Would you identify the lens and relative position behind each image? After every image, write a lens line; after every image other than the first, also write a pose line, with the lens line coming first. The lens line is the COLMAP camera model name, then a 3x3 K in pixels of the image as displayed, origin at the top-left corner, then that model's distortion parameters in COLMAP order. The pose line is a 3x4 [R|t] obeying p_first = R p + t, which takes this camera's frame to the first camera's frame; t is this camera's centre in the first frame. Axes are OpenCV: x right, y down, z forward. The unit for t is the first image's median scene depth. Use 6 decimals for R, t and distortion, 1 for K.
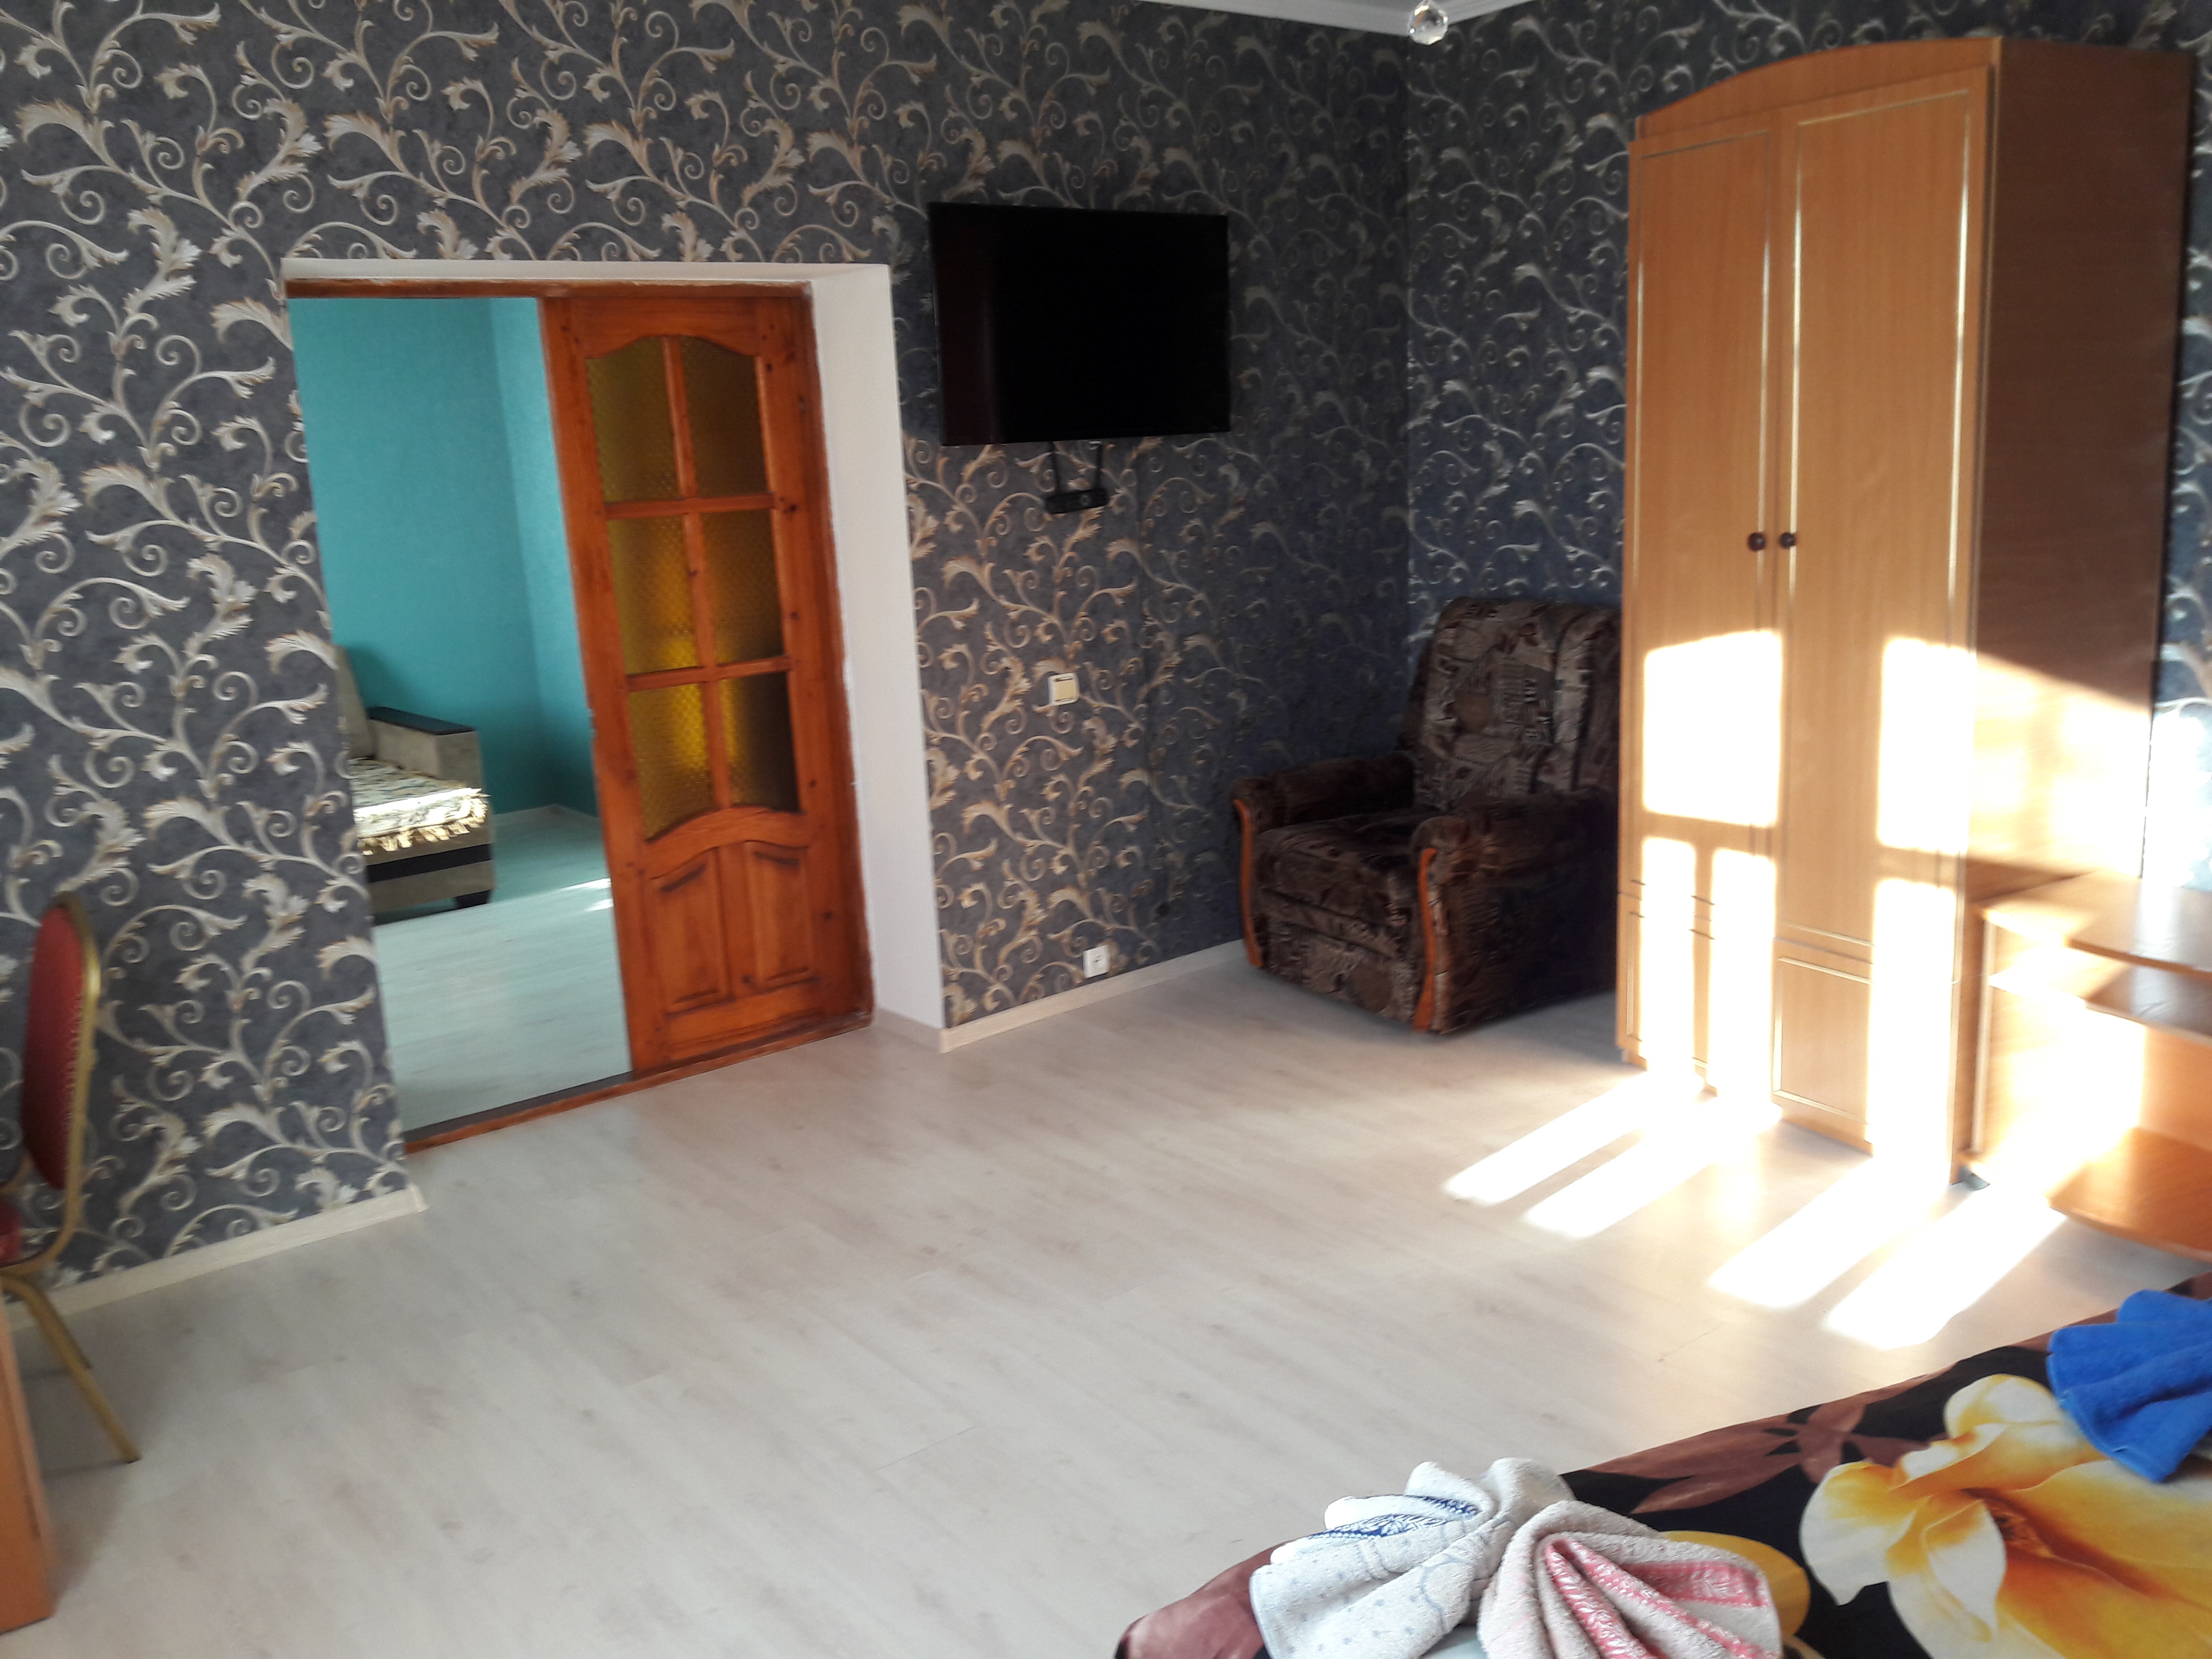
lens RADIAL K [[1781.8, 0, 1089.6], [0, 1781.8, 836.9], [0, 0, 1]] dist [0.004589, -0.013209]
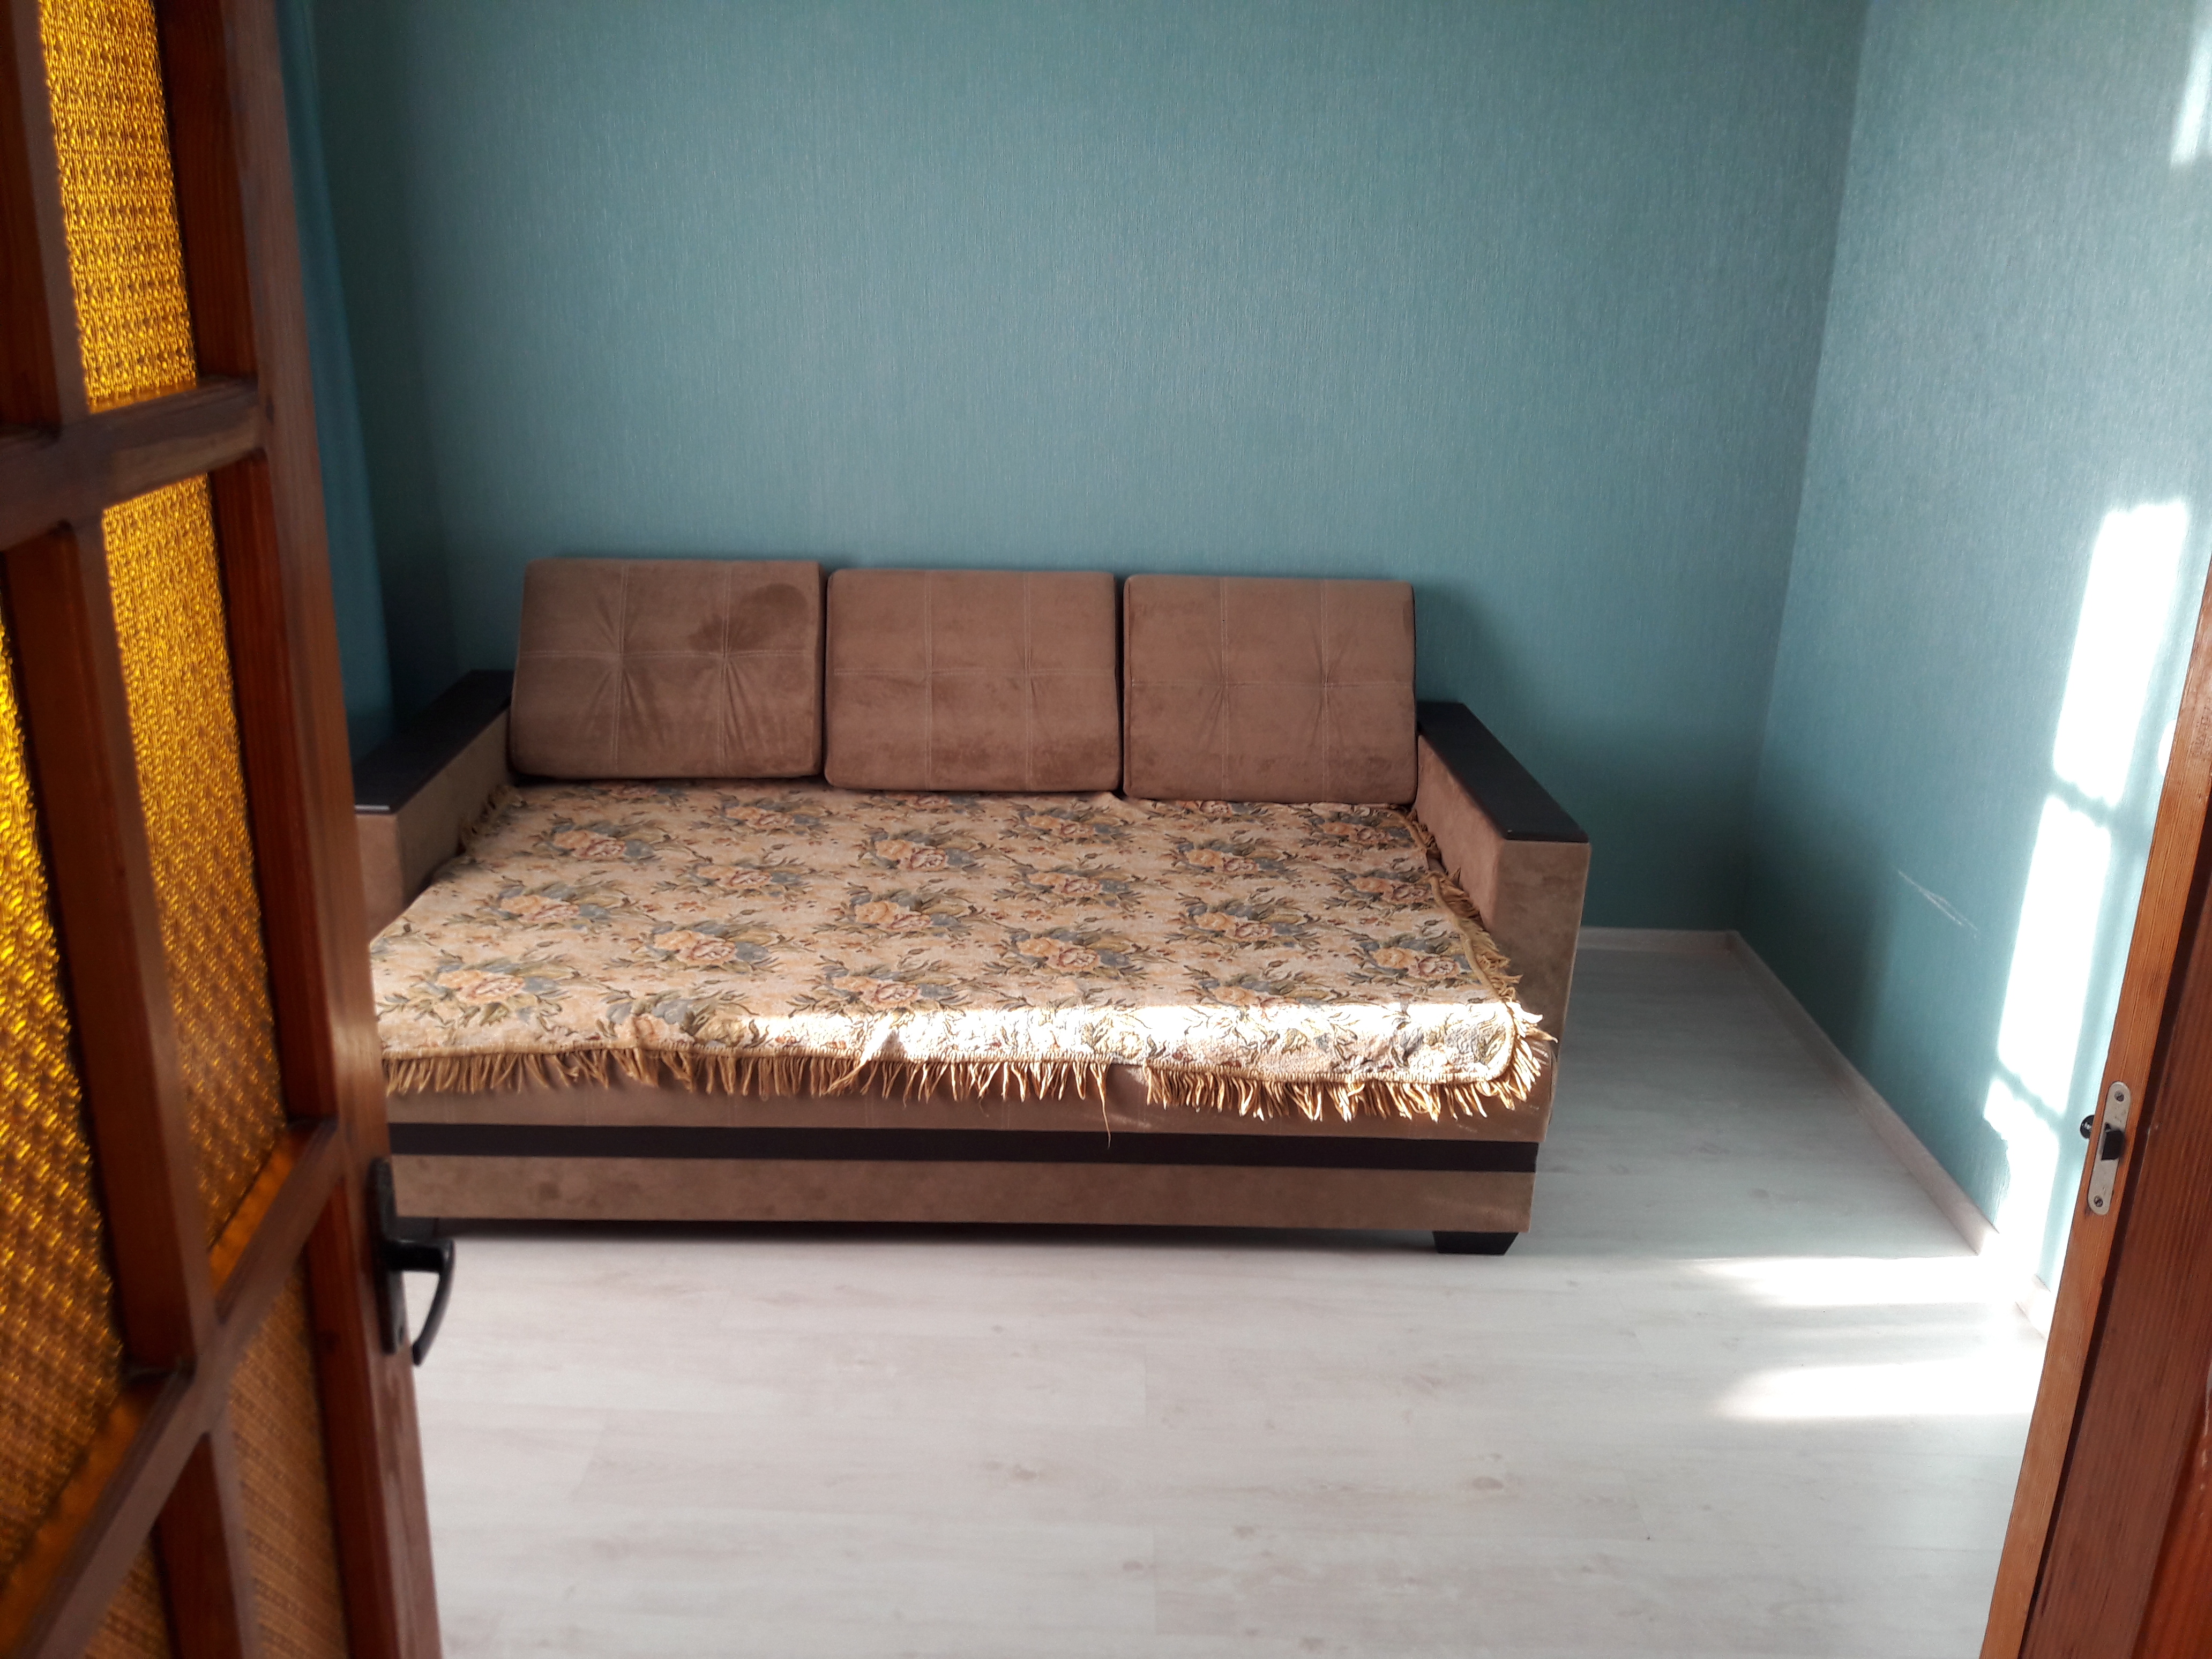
lens RADIAL K [[1781.8, 0, 1106.7], [0, 1781.8, 829.0], [0, 0, 1]] dist [0.004589, -0.013209]
pose [[0.775213, 0.277891, -0.567293, -0.196830], [-0.216702, 0.960534, 0.174396, -0.125353], [0.593367, -0.012260, 0.804838, 0.604213]]
